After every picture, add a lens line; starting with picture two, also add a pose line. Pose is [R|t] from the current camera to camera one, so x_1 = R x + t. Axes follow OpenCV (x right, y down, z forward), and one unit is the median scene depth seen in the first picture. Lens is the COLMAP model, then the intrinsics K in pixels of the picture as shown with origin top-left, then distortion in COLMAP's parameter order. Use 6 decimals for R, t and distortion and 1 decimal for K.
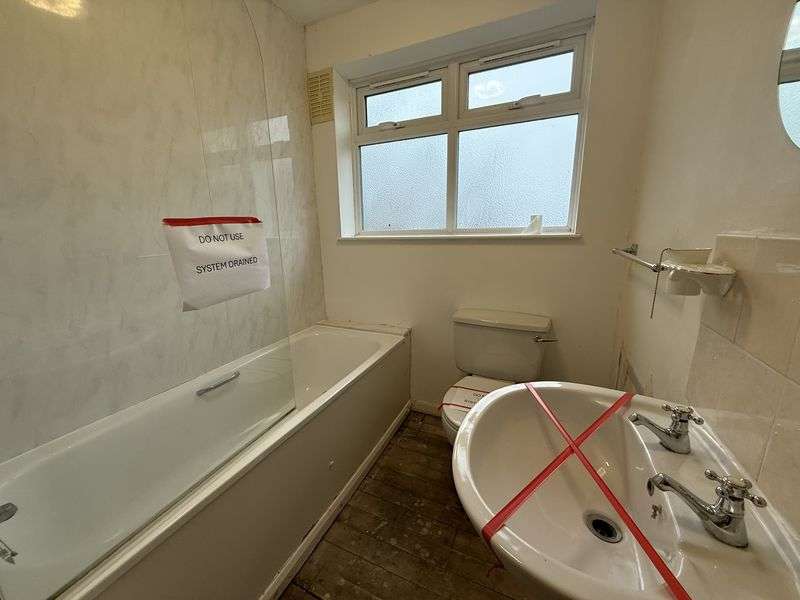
lens RADIAL K [[315.3, 0, 400.0], [0, 315.3, 300.0], [0, 0, 1]] dist [0.000769, 0.000145]
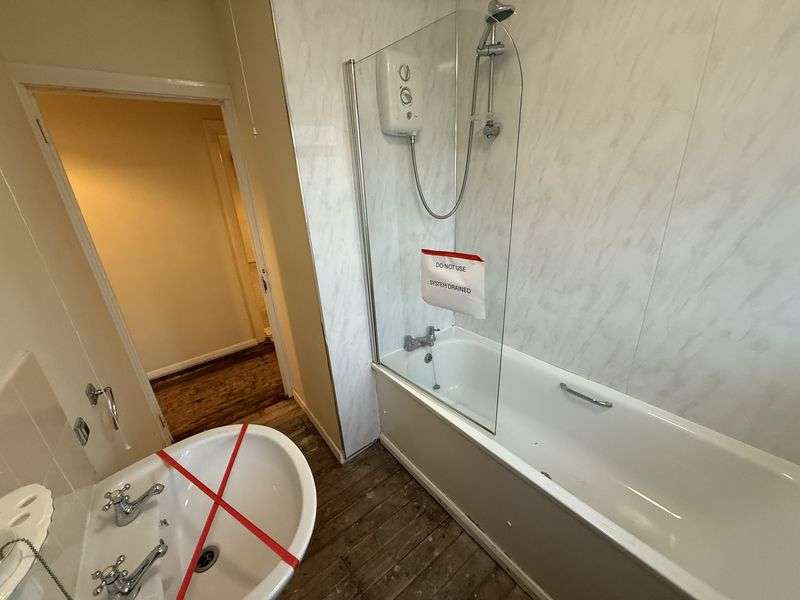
lens RADIAL K [[315.3, 0, 400.0], [0, 315.3, 300.0], [0, 0, 1]] dist [0.000769, 0.000145]
pose [[-0.463867, 0.365927, -0.806799, 0.403295], [-0.129178, 0.873034, 0.470238, -0.406414], [0.876436, 0.322349, -0.357702, 0.801839]]
